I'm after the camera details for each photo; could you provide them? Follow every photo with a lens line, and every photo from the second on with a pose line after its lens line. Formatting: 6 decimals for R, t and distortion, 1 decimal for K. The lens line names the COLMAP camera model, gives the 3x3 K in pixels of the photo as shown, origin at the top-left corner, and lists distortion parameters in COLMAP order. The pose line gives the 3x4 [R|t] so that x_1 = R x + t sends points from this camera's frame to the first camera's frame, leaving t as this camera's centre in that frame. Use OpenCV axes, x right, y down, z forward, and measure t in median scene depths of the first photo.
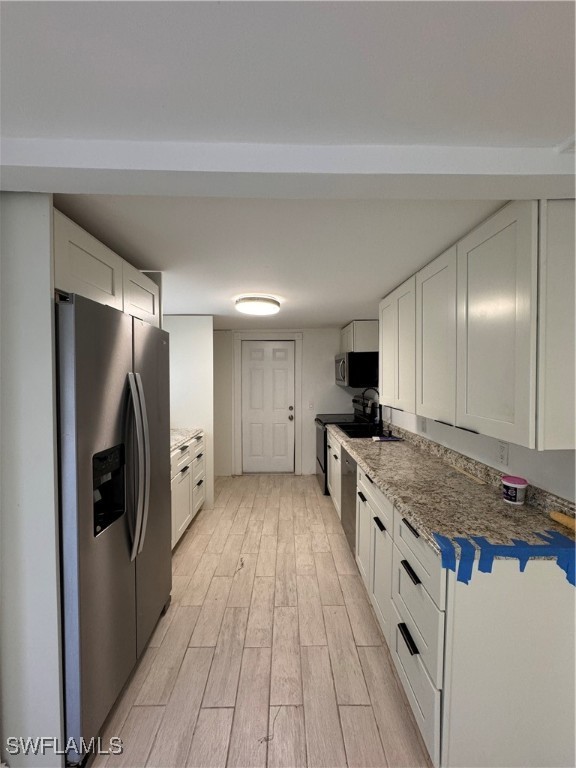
lens RADIAL K [[308.4, 0, 287.3], [0, 308.4, 382.5], [0, 0, 1]] dist [-0.001254, 0.000416]
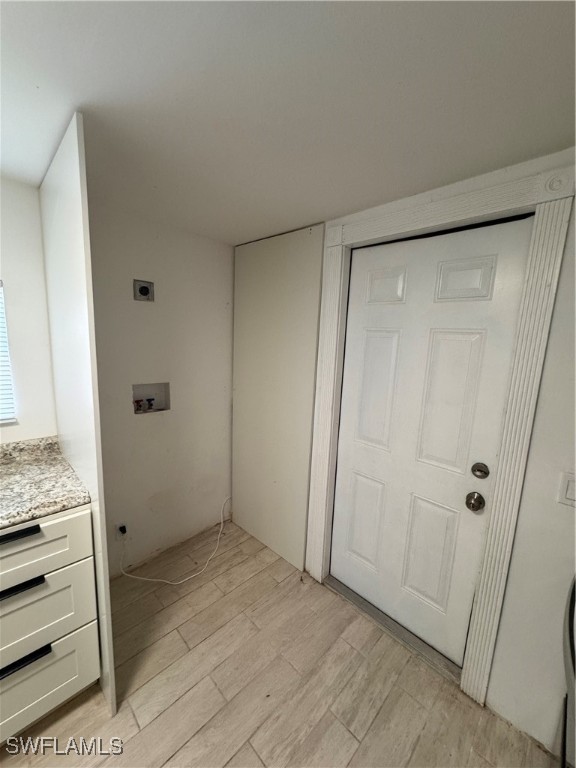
lens RADIAL K [[304.1, 0, 288.0], [0, 304.1, 384.0], [0, 0, 1]] dist [-0.000900, 0.000173]
pose [[0.702124, 0.140332, -0.698089, 0.072873], [-0.059003, 0.988482, 0.139363, -0.025051], [0.709606, -0.056661, 0.702317, 0.686502]]
